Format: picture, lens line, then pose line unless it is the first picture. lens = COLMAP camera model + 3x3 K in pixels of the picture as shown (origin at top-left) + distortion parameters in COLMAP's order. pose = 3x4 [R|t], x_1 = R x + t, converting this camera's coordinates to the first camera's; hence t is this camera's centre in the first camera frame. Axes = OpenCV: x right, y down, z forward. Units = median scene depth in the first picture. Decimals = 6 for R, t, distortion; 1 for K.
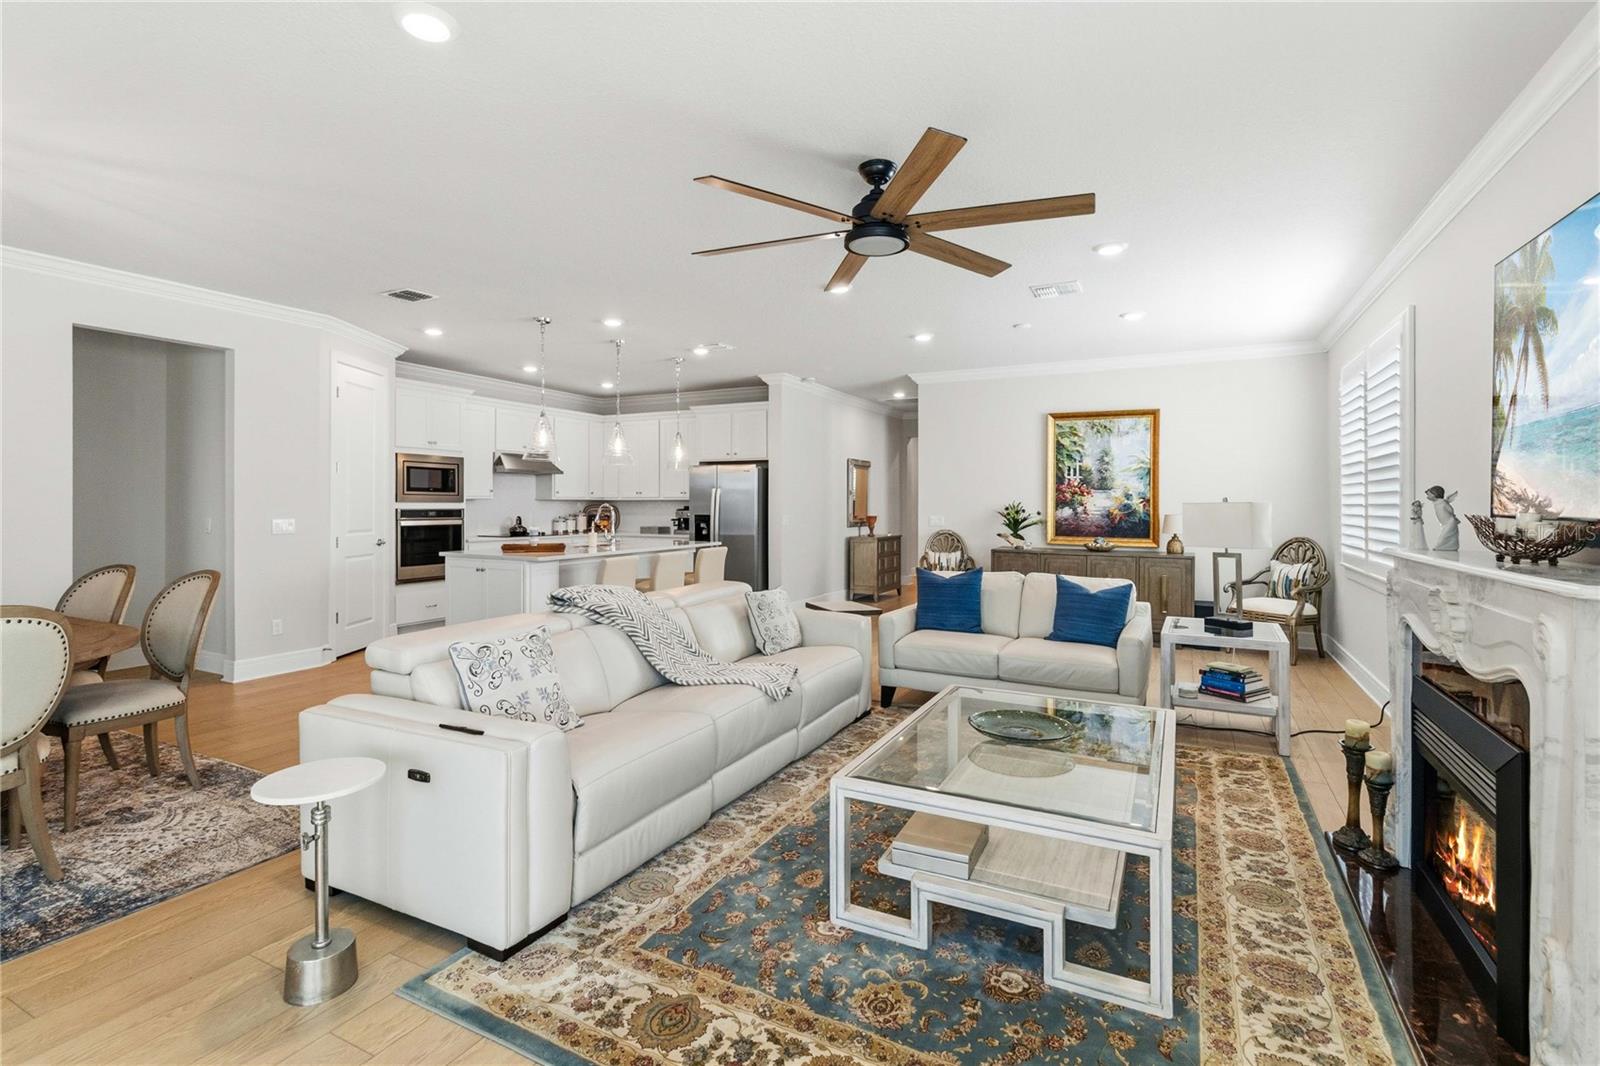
lens RADIAL K [[751.0, 0, 801.4], [0, 751.0, 512.0], [0, 0, 1]] dist [-0.003477, -0.000422]
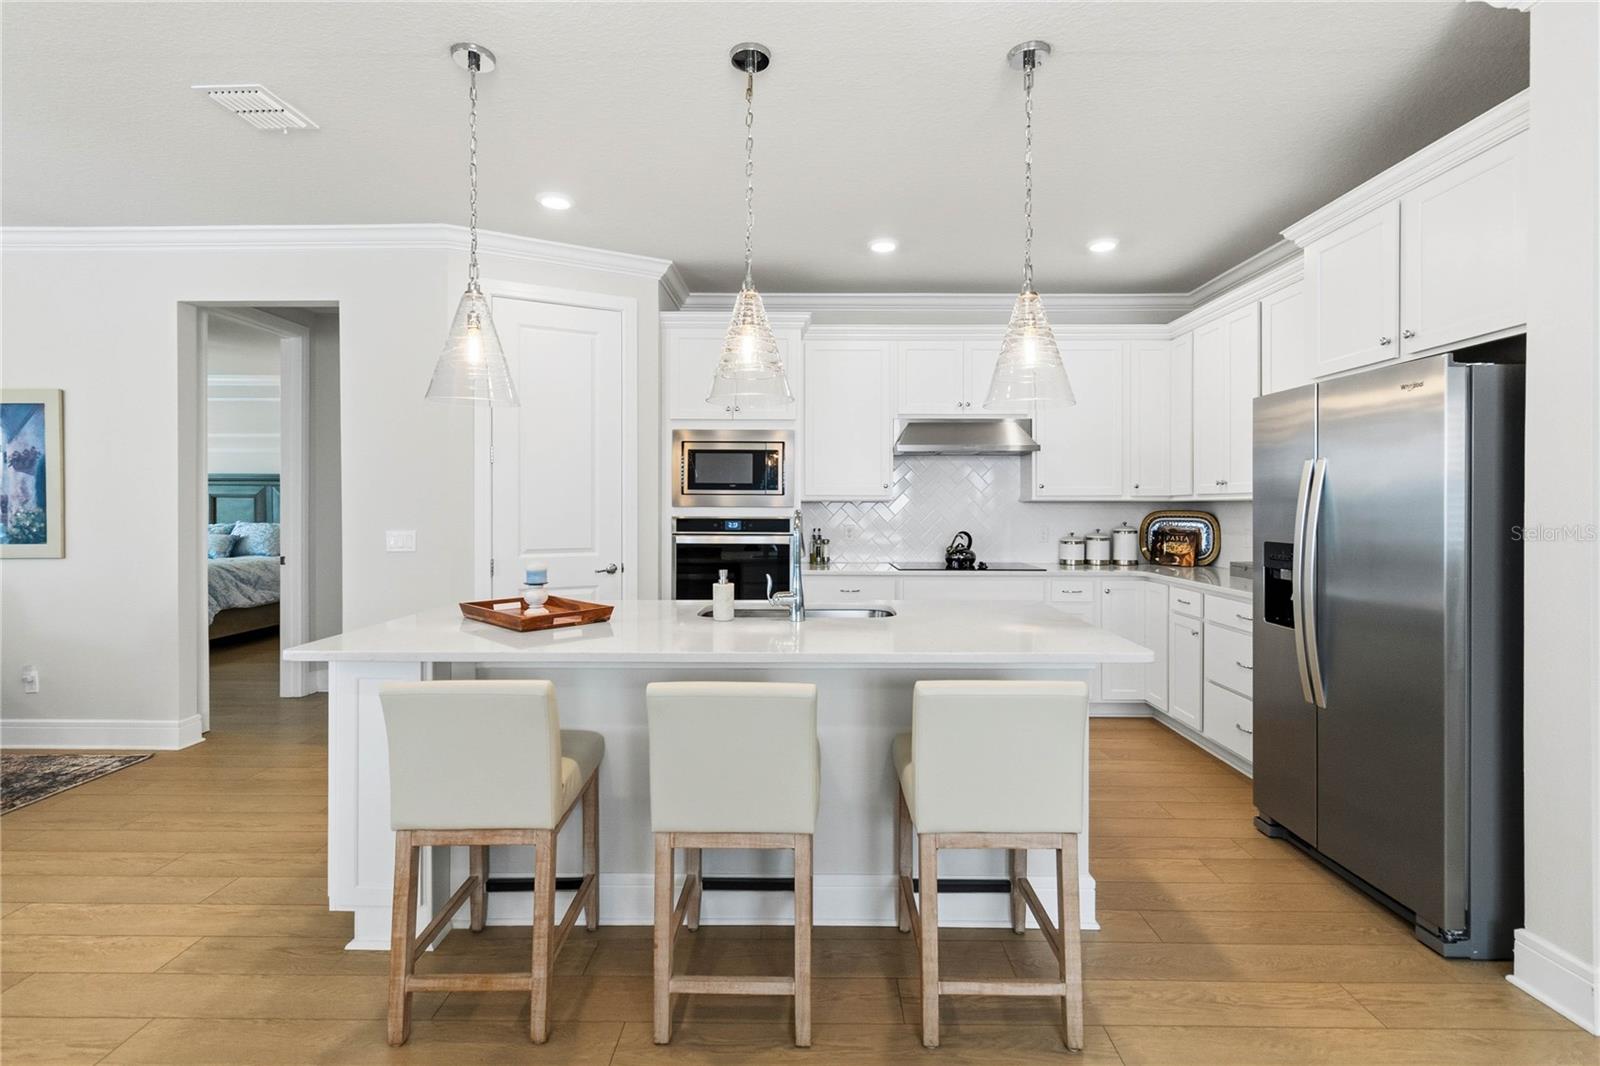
lens RADIAL K [[751.0, 0, 801.4], [0, 751.0, 512.0], [0, 0, 1]] dist [-0.003477, -0.000422]
pose [[0.443310, 0.007605, -0.896336, 0.071700], [-0.010384, 0.999940, 0.003348, -0.009471], [0.896308, 0.007823, 0.443362, 0.675520]]
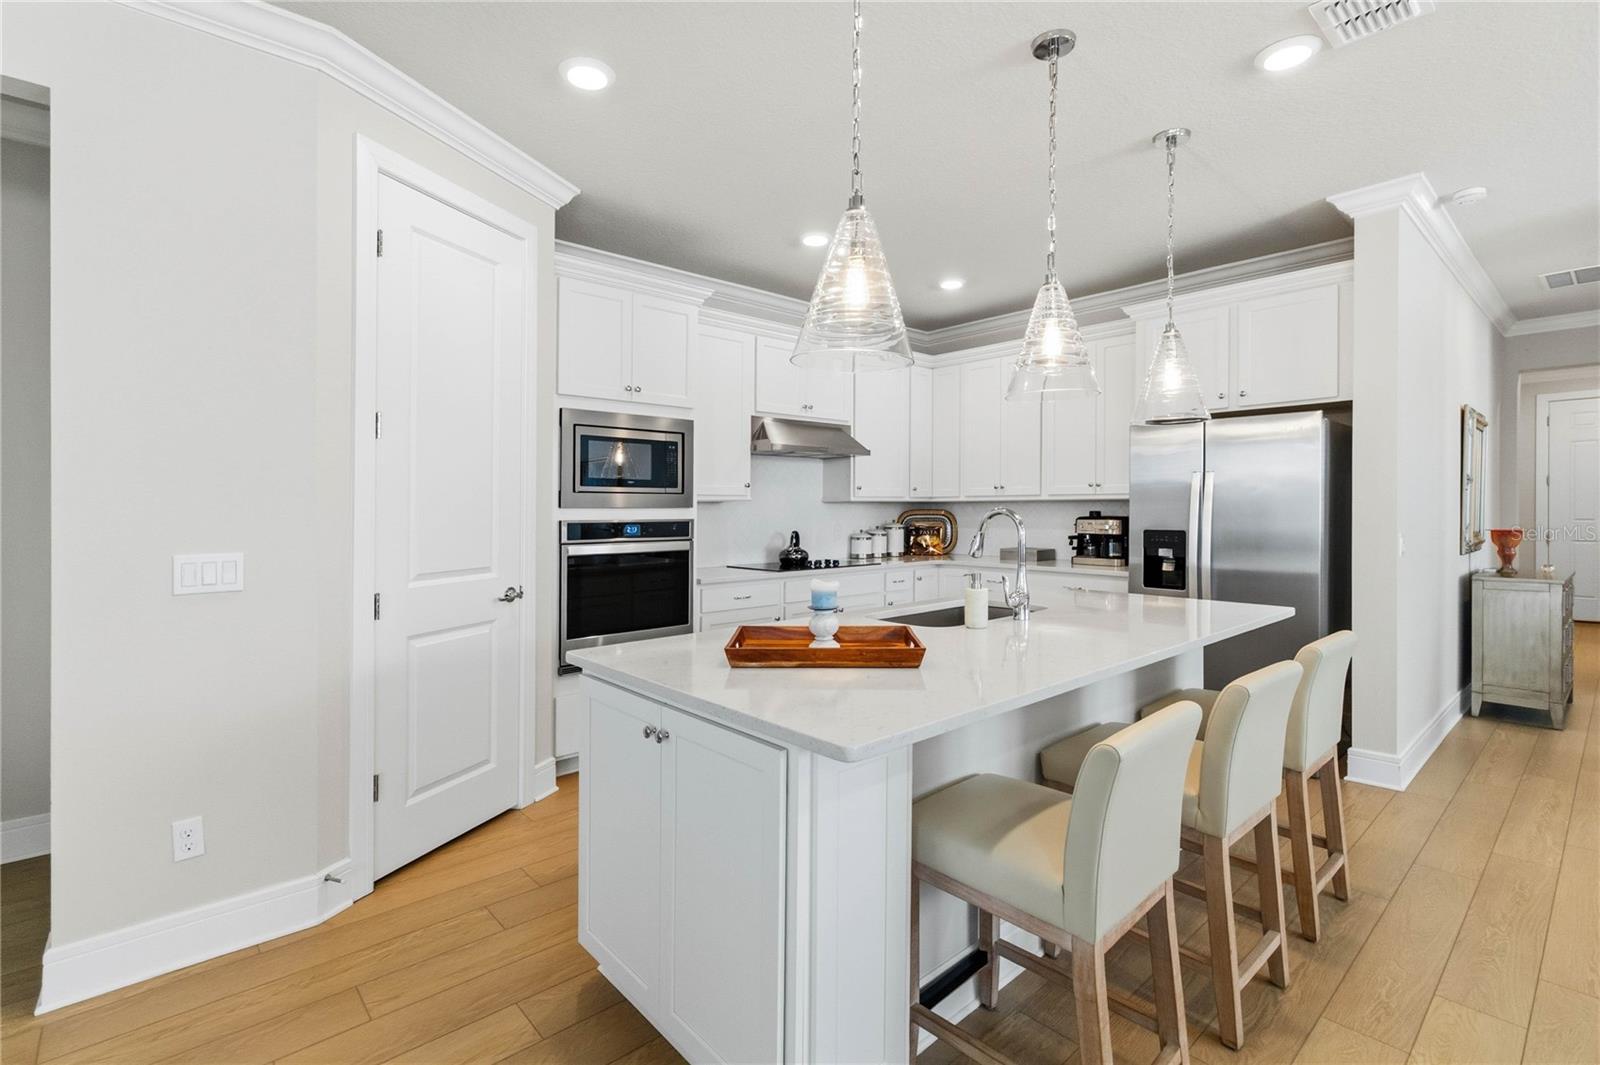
lens RADIAL K [[751.0, 0, 801.4], [0, 751.0, 511.5], [0, 0, 1]] dist [-0.003477, -0.000422]
pose [[0.935185, -0.004328, -0.354133, -0.179120], [0.002451, 0.999980, -0.005748, -0.005913], [0.354151, 0.004507, 0.935177, 0.493245]]
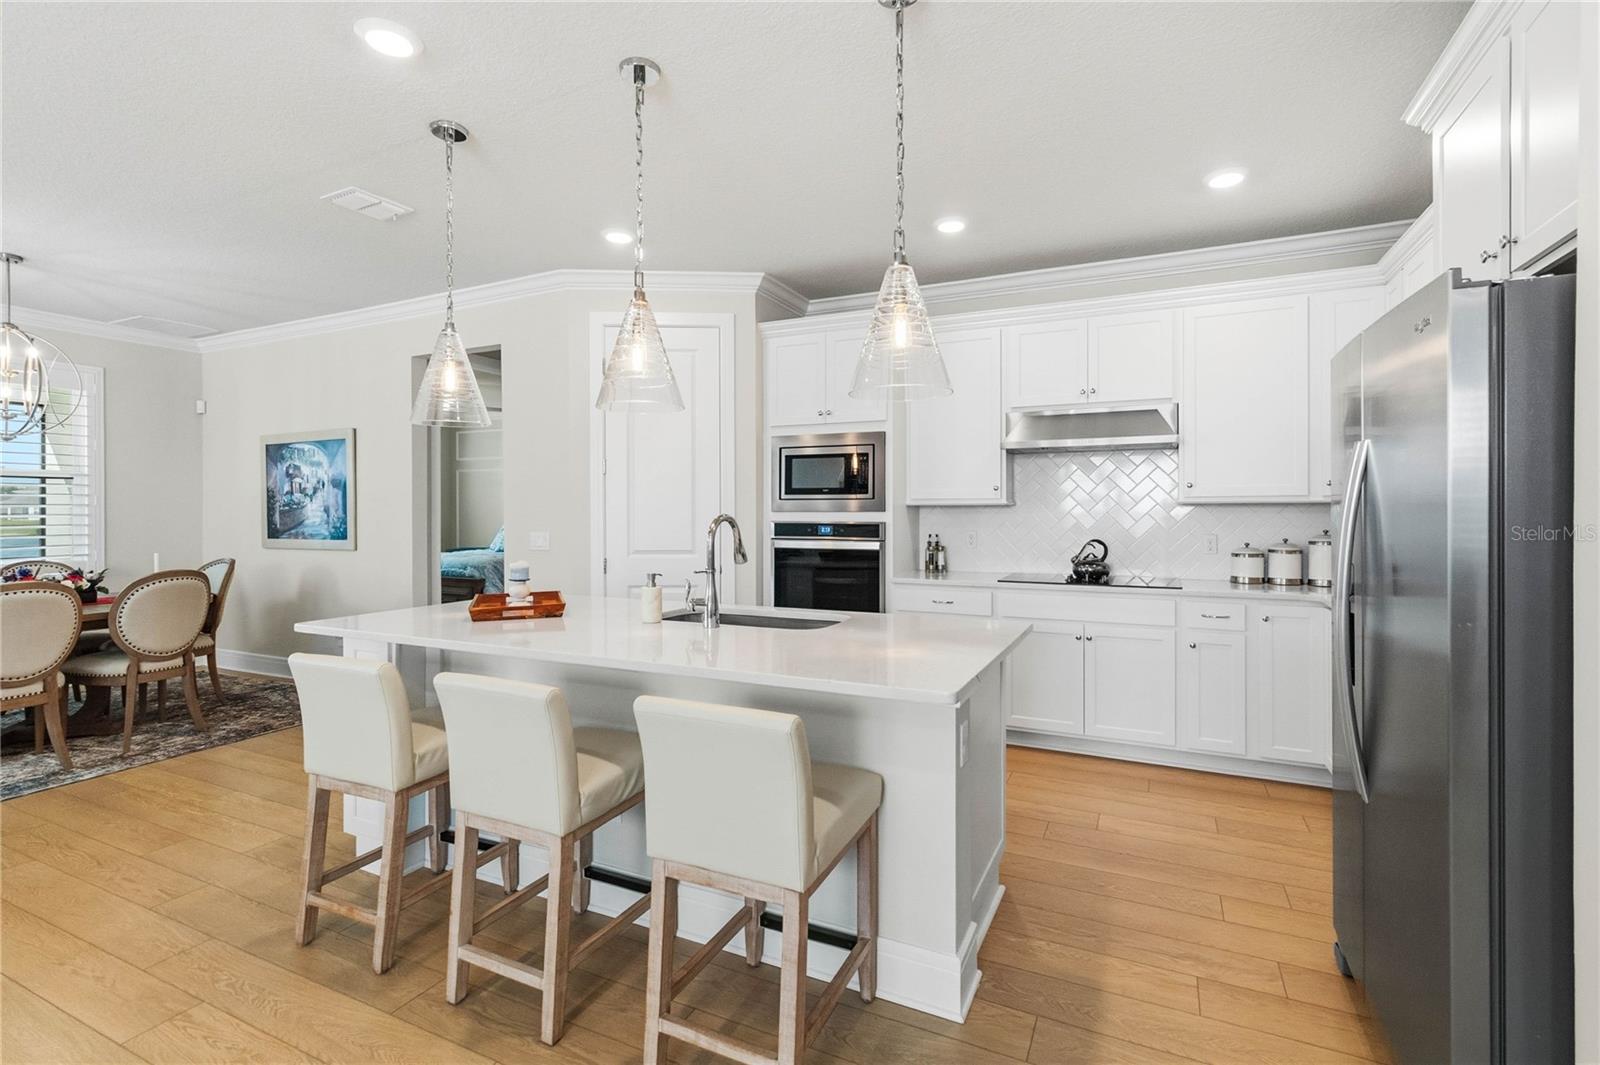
lens RADIAL K [[751.0, 0, 801.4], [0, 751.0, 511.5], [0, 0, 1]] dist [-0.003477, -0.000422]
pose [[0.021994, 0.000119, -0.999758, 0.099628], [-0.007893, 0.999969, -0.000055, -0.010793], [0.999727, 0.007892, 0.021994, 0.839404]]
